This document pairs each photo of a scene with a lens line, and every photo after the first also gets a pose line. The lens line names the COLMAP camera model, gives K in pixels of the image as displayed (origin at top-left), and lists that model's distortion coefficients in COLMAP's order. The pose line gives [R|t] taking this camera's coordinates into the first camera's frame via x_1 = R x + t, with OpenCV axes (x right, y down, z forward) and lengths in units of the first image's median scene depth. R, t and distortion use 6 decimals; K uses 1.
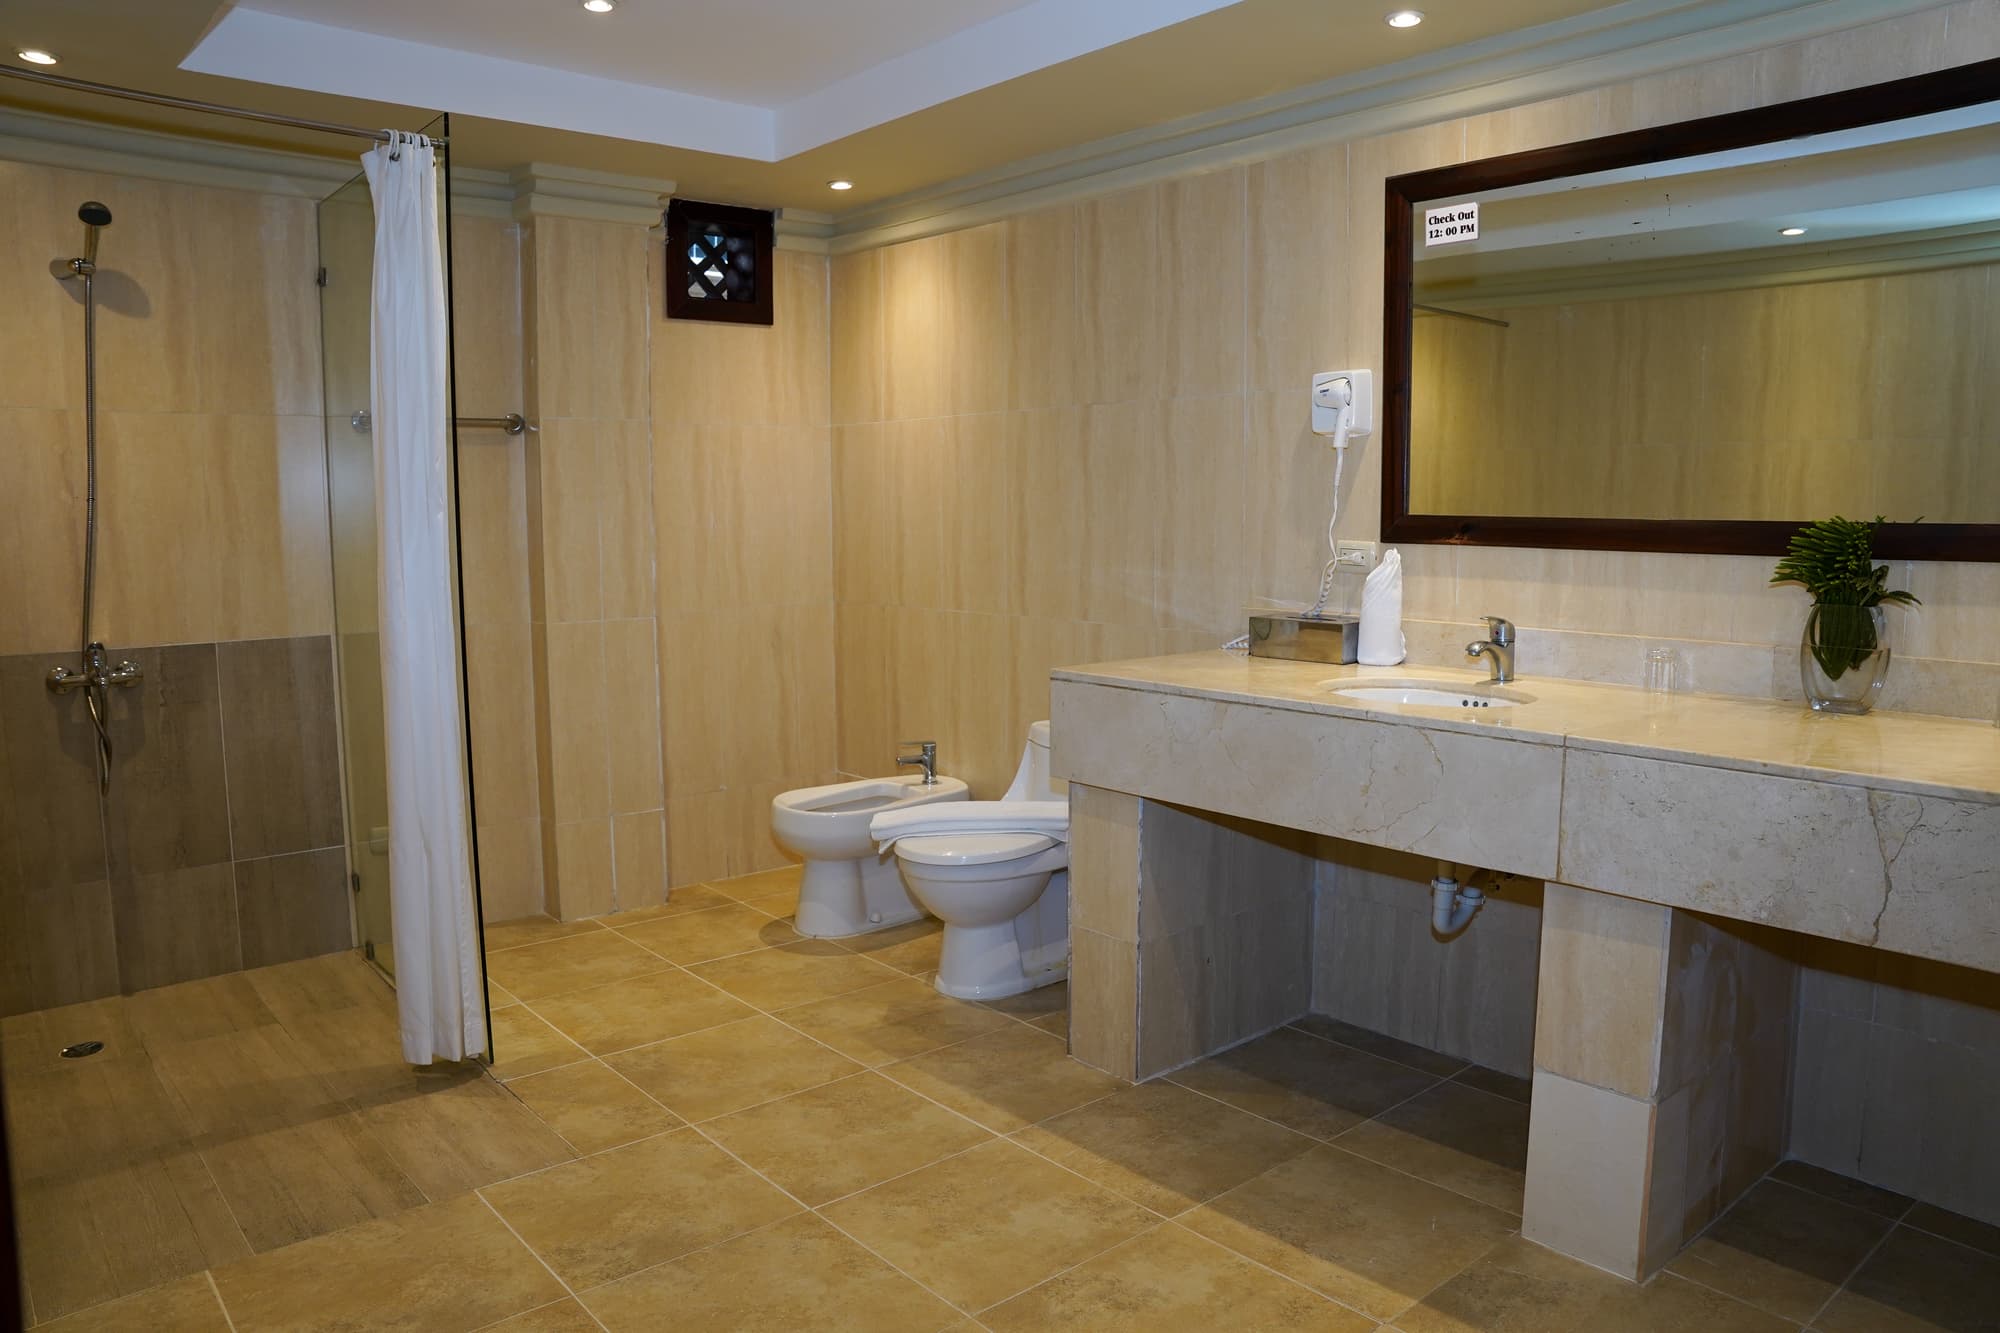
lens RADIAL K [[1394.6, 0, 1000.0], [0, 1394.6, 666.5], [0, 0, 1]] dist [-0.170122, 0.128894]
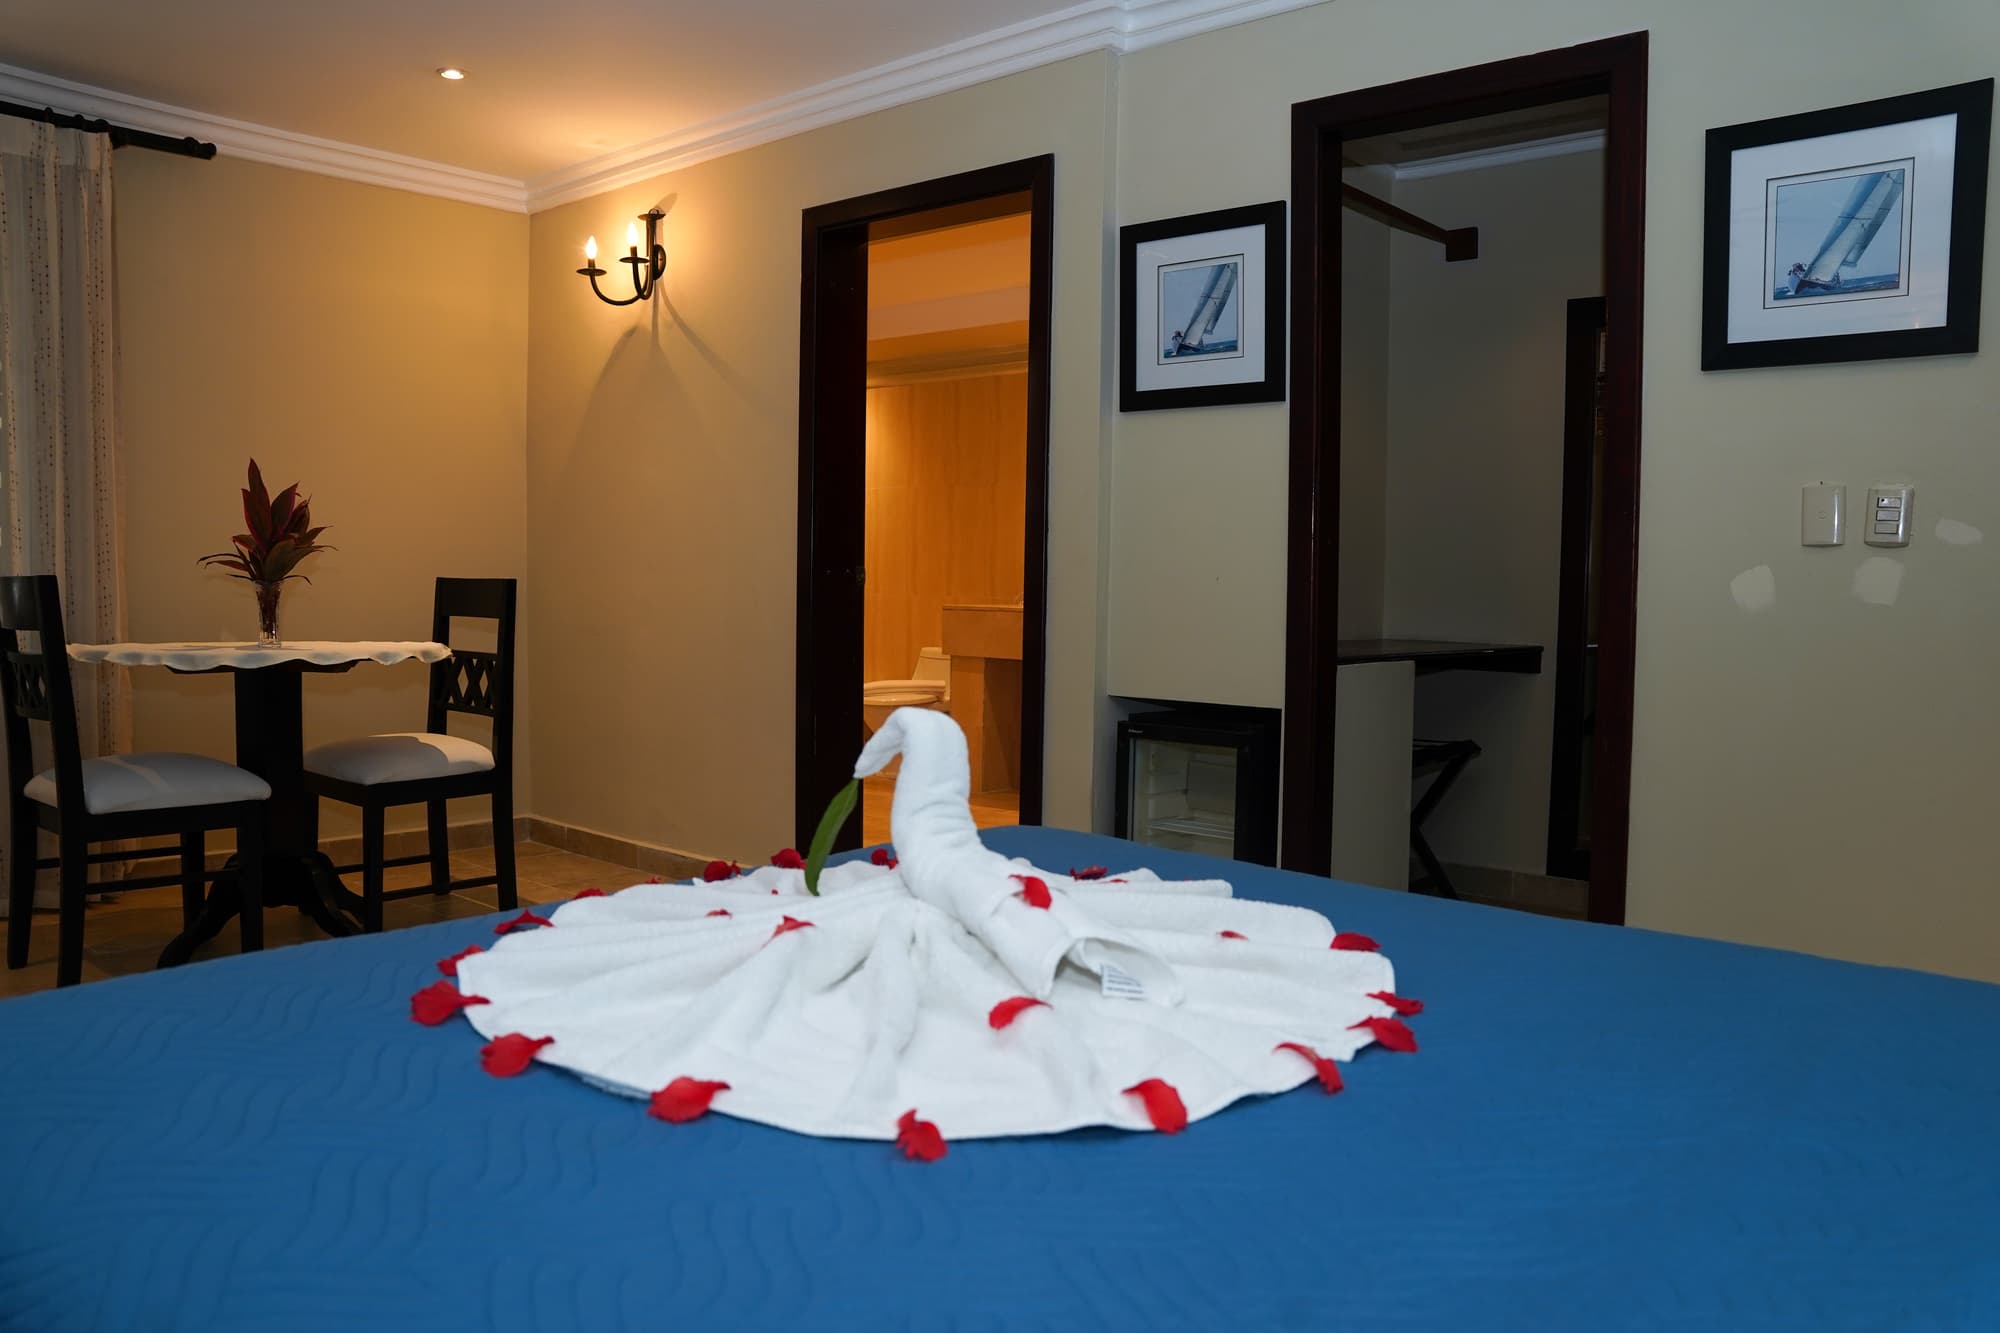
lens RADIAL K [[1527.9, 0, 1000.0], [0, 1527.9, 666.5], [0, 0, 1]] dist [-0.175565, 0.175052]
pose [[0.989363, 0.011302, 0.145031, -0.231928], [-0.002151, 0.998005, -0.063097, 0.263777], [-0.145455, 0.062114, 0.987413, -1.449611]]
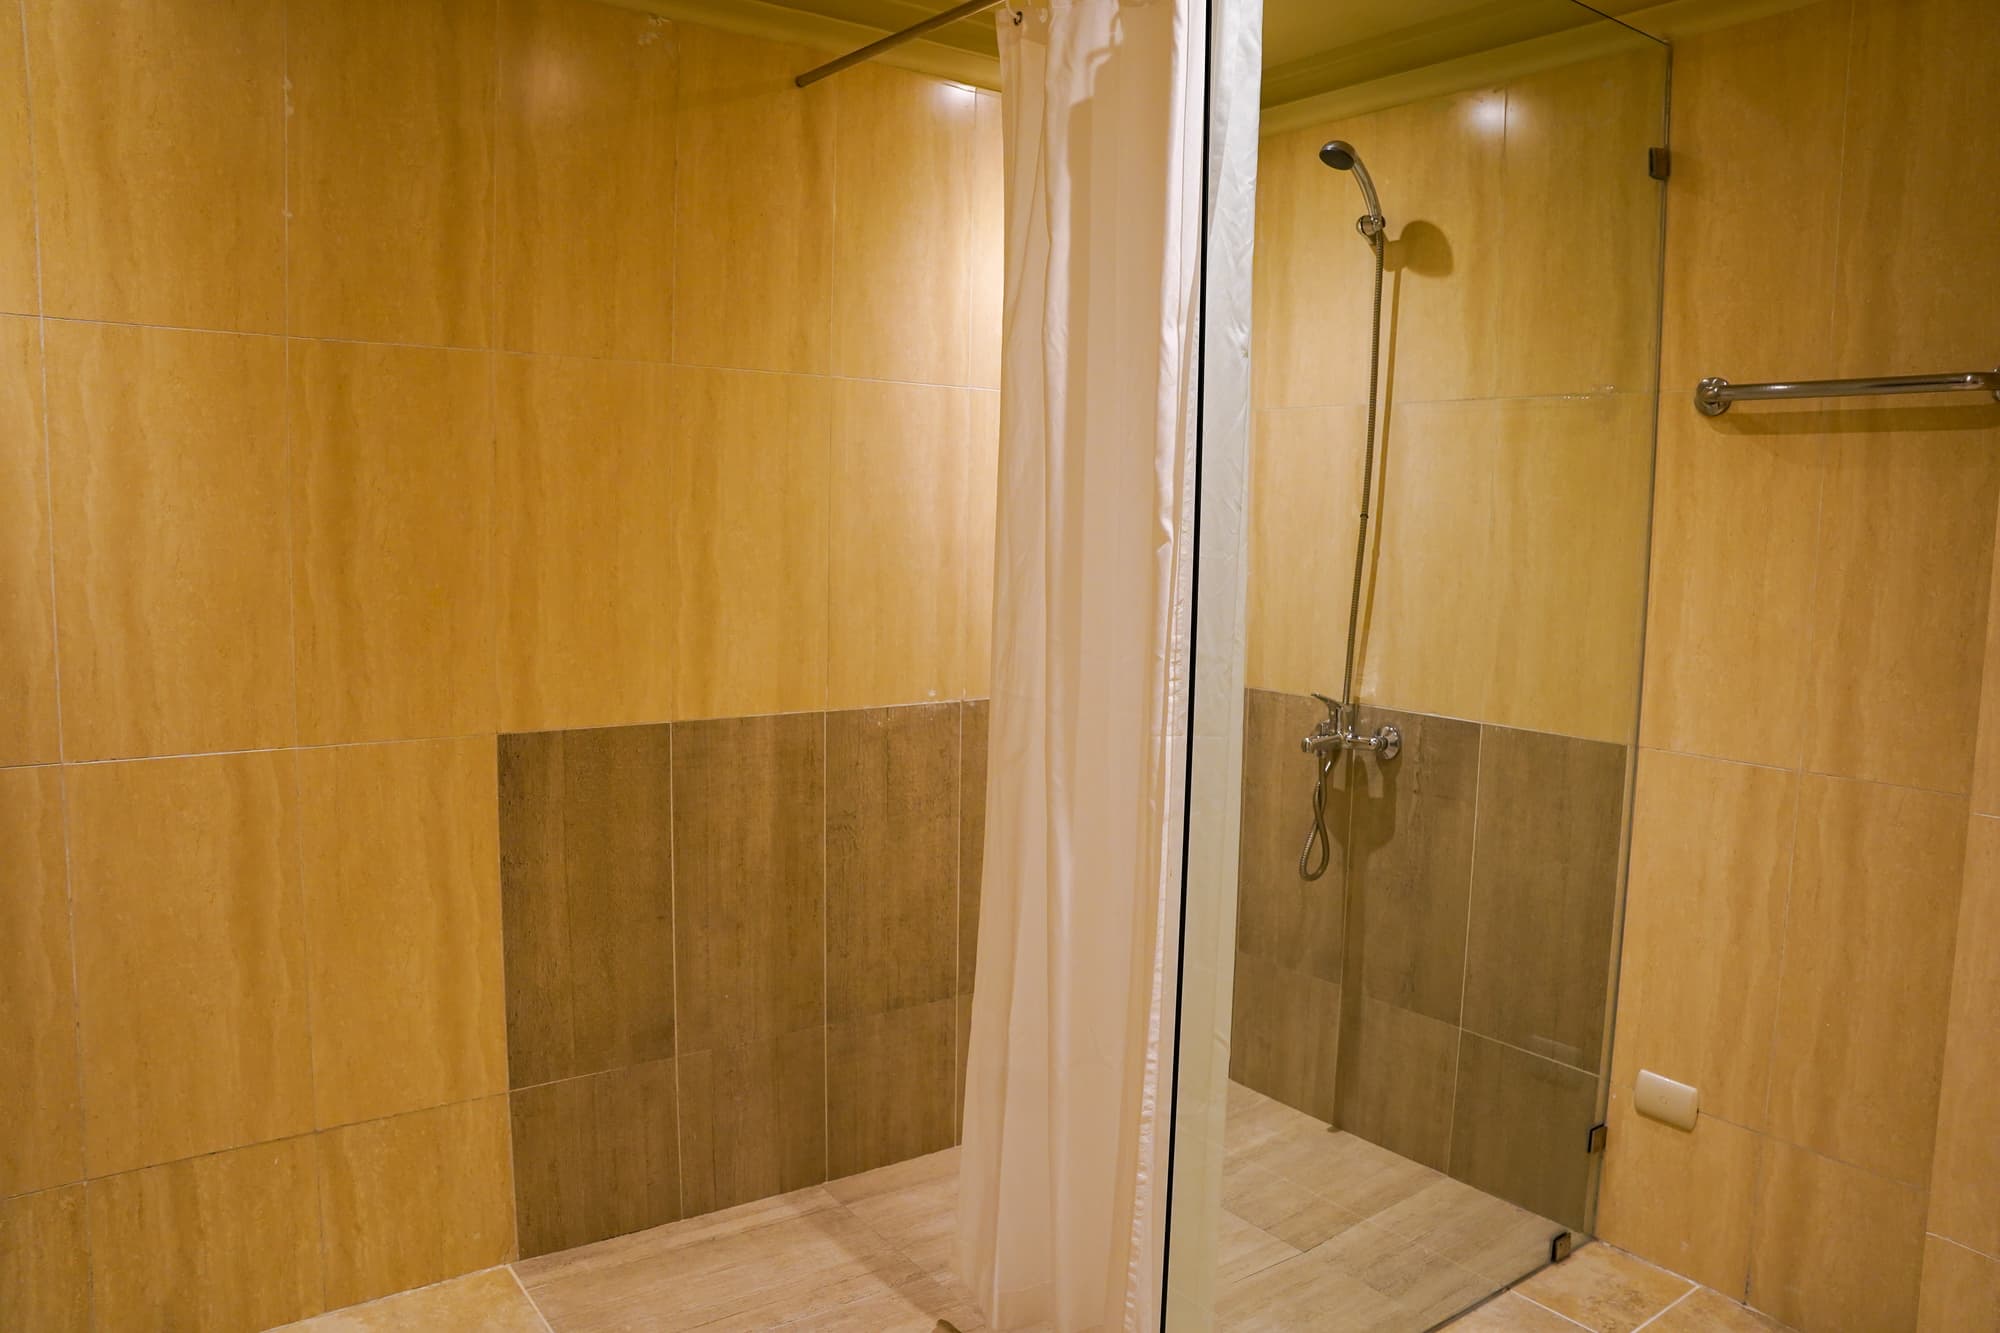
lens RADIAL K [[1396.3, 0, 1000.0], [0, 1396.3, 666.5], [0, 0, 1]] dist [-0.171962, 0.127769]
pose [[-0.063878, 0.112291, -0.991620, 0.170456], [-0.136188, 0.983373, 0.120130, -0.118937], [0.988621, 0.142721, -0.047523, 0.927633]]
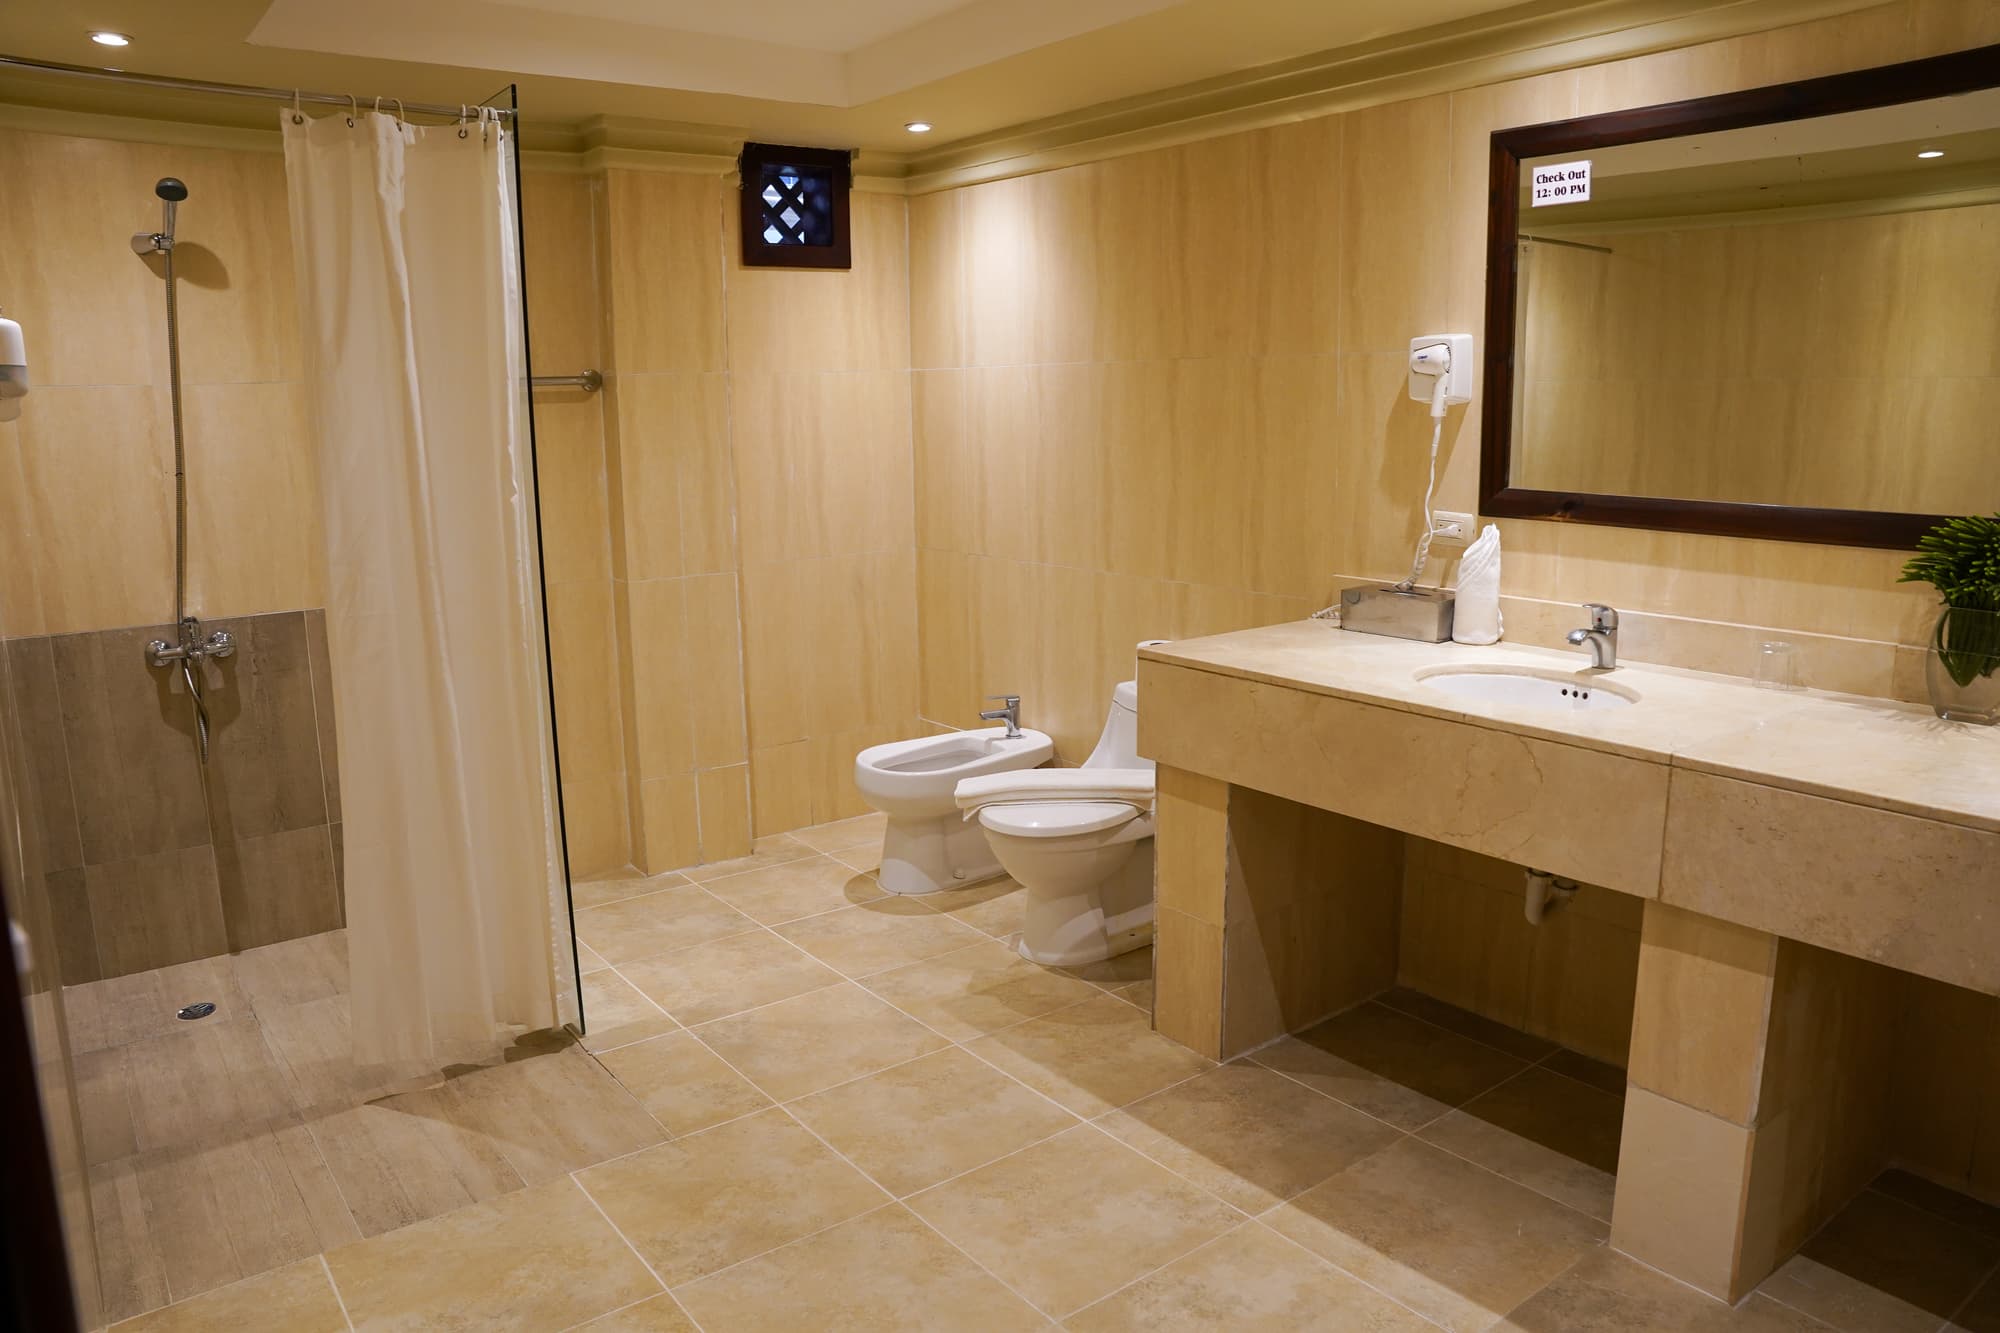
lens RADIAL K [[1396.3, 0, 1000.0], [0, 1396.3, 666.5], [0, 0, 1]] dist [-0.171962, 0.127769]
pose [[0.998338, 0.000826, -0.057621, -0.003953], [0.003441, 0.997258, 0.073917, -0.058531], [0.057524, -0.073993, 0.995598, 0.016626]]
